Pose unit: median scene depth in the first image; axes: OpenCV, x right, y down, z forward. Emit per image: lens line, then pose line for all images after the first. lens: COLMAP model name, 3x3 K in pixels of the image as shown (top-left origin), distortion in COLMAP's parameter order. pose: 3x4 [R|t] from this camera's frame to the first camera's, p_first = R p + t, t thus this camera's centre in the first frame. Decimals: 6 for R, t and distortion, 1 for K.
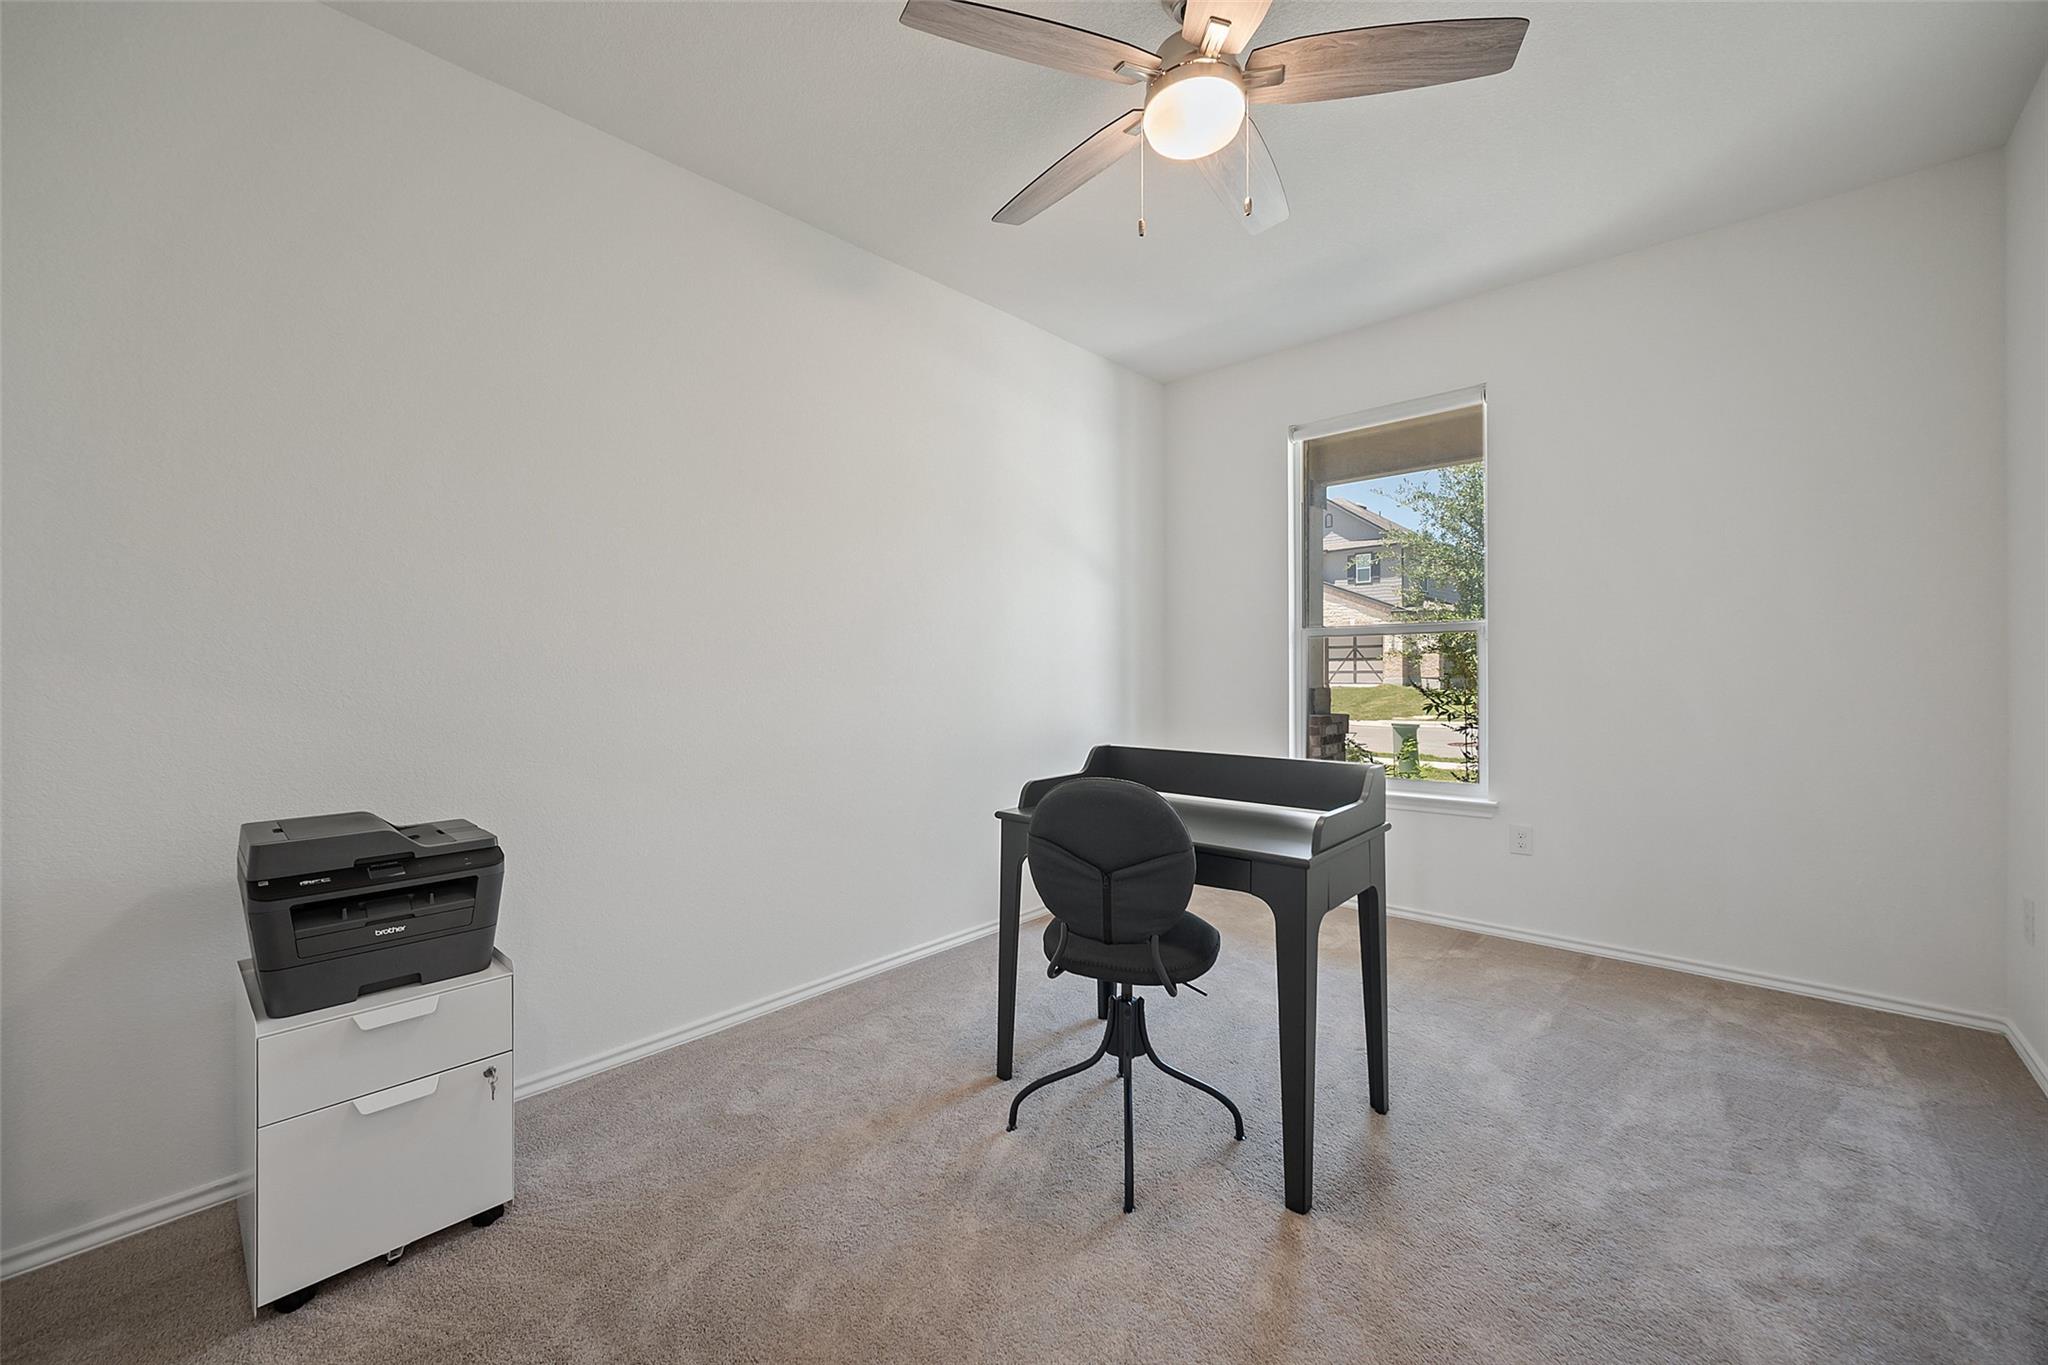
lens RADIAL K [[804.1, 0, 1022.0], [0, 804.1, 679.8], [0, 0, 1]] dist [-0.000010, -0.000333]
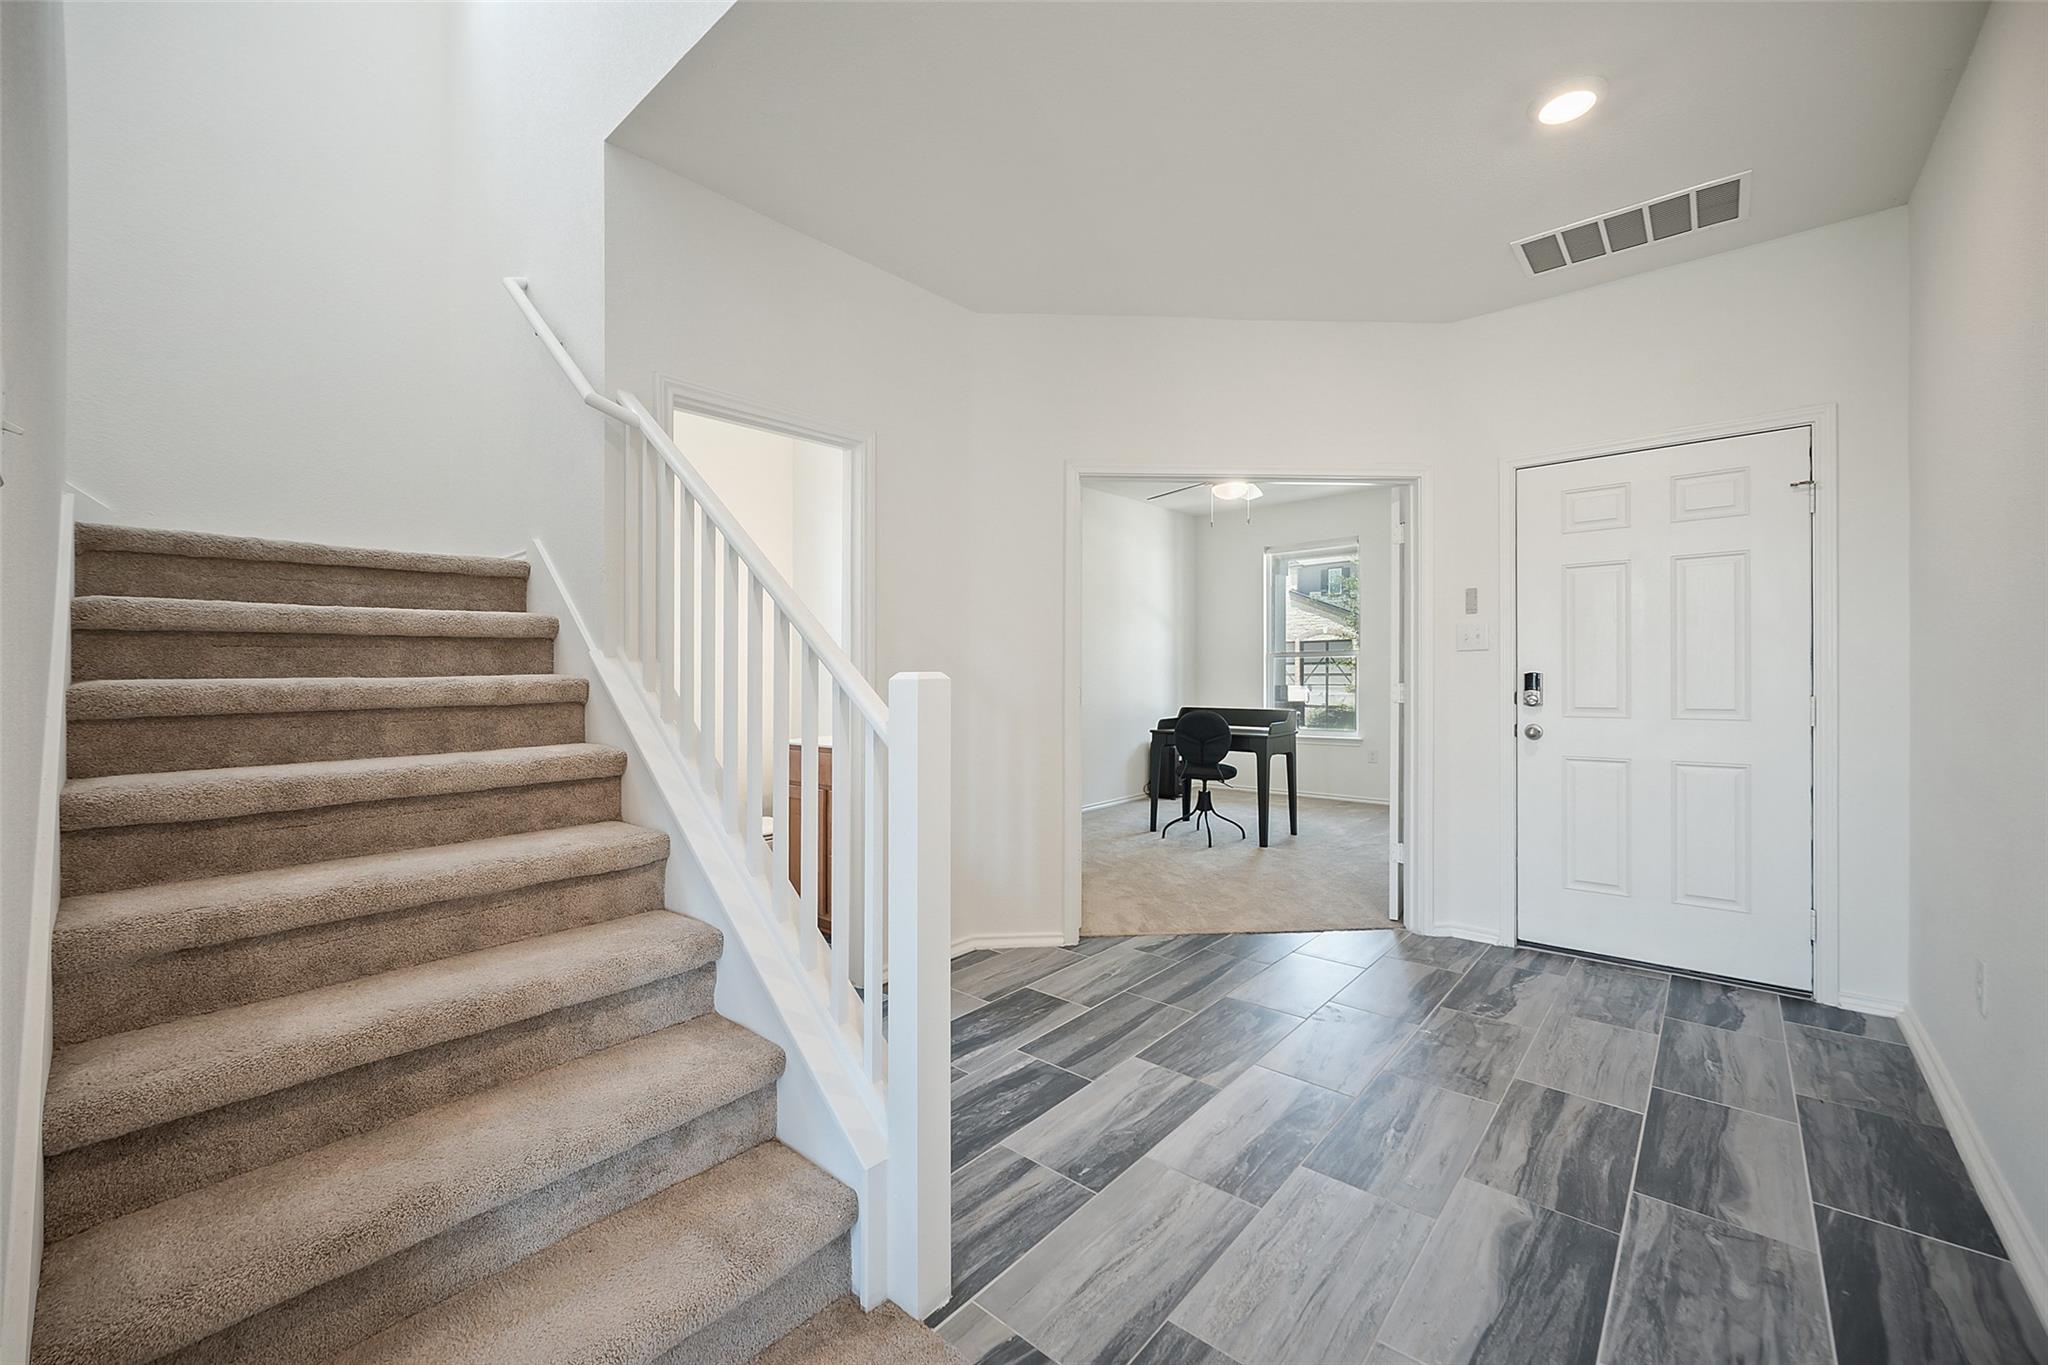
lens RADIAL K [[804.1, 0, 1022.0], [0, 804.1, 679.8], [0, 0, 1]] dist [-0.000010, -0.000333]
pose [[0.999754, 0.004892, 0.021636, -0.424534], [-0.004832, 0.999984, -0.002821, 0.011852], [-0.021650, 0.002716, 0.999762, -1.344236]]
